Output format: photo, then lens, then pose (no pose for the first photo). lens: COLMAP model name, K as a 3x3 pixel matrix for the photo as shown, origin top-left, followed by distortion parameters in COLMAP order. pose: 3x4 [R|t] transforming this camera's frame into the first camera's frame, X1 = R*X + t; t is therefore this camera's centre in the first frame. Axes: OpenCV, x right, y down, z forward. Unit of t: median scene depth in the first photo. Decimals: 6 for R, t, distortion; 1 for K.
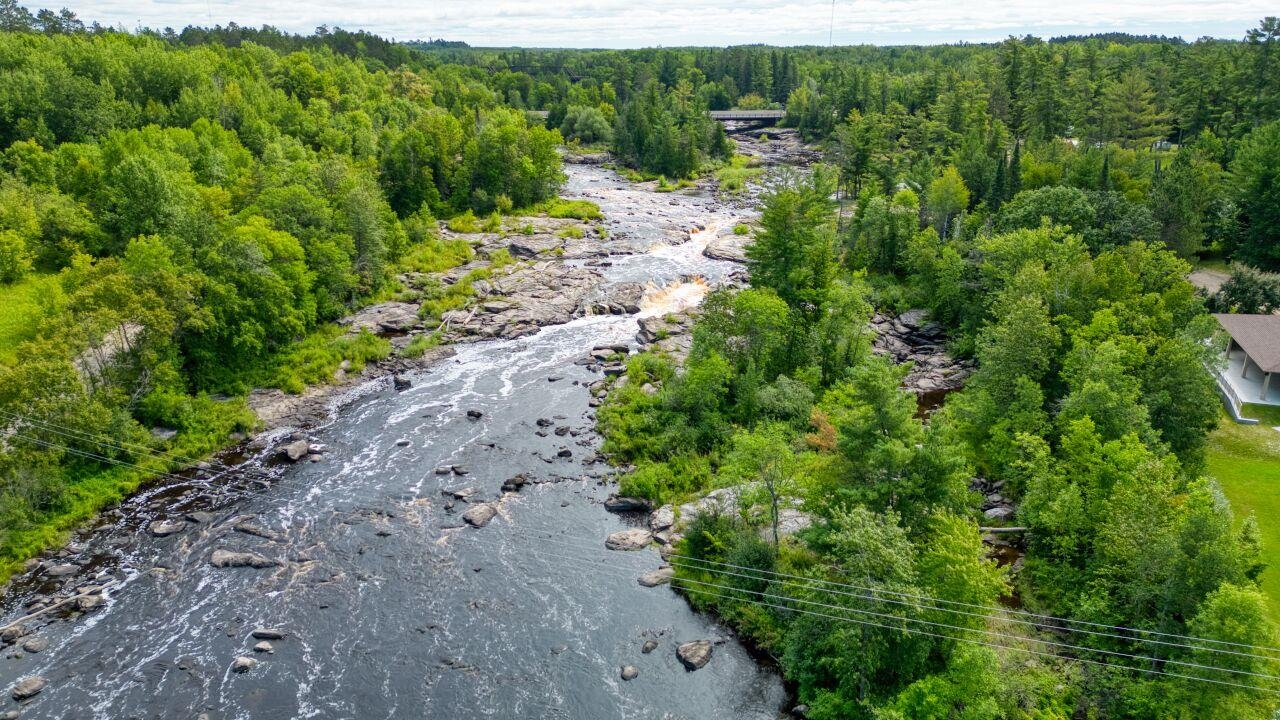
lens RADIAL K [[882.7, 0, 639.8], [0, 882.7, 363.3], [0, 0, 1]] dist [0.007837, -0.011301]
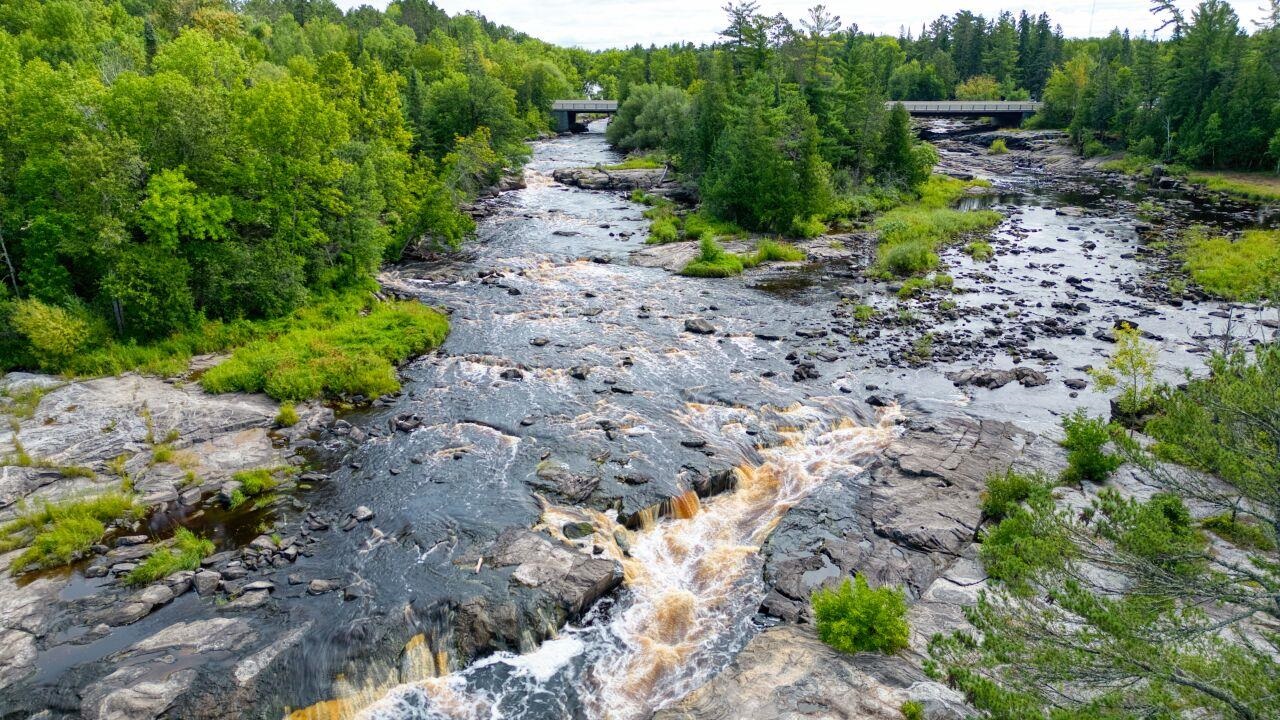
lens RADIAL K [[882.7, 0, 637.7], [0, 882.7, 355.3], [0, 0, 1]] dist [0.007837, -0.011301]
pose [[0.971729, 0.065817, -0.226740, 0.057186], [-0.071625, 0.997278, -0.017476, -0.102950], [0.224972, 0.033222, 0.973799, 0.430588]]
